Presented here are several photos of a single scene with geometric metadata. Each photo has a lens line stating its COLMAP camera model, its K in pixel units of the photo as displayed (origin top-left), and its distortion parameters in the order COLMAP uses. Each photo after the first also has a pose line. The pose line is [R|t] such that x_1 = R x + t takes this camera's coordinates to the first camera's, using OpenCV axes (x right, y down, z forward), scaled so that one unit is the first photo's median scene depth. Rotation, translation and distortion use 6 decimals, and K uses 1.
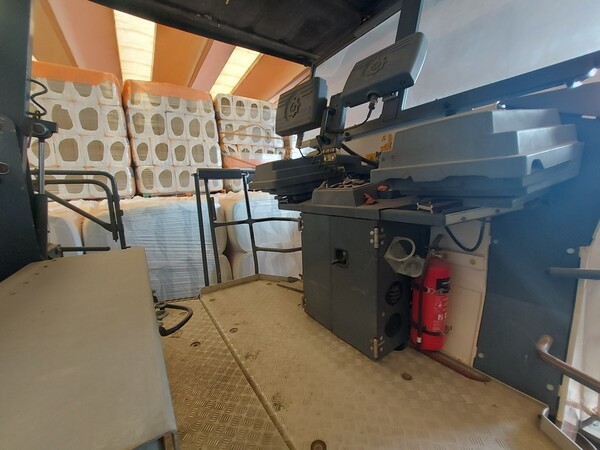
lens RADIAL K [[241.0, 0, 300.0], [0, 241.0, 225.0], [0, 0, 1]] dist [-0.014835, -0.000022]
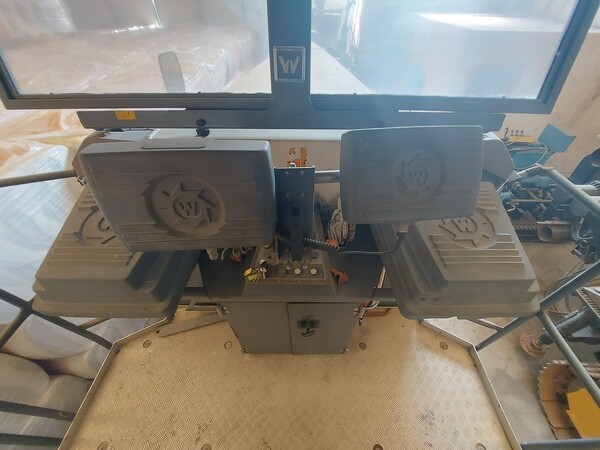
lens RADIAL K [[241.0, 0, 300.0], [0, 241.0, 225.0], [0, 0, 1]] dist [-0.014835, -0.000022]
pose [[0.557083, -0.563229, 0.610272, -0.106169], [0.100621, 0.775227, 0.623617, -0.402416], [-0.824338, -0.286001, 0.488538, 0.389769]]
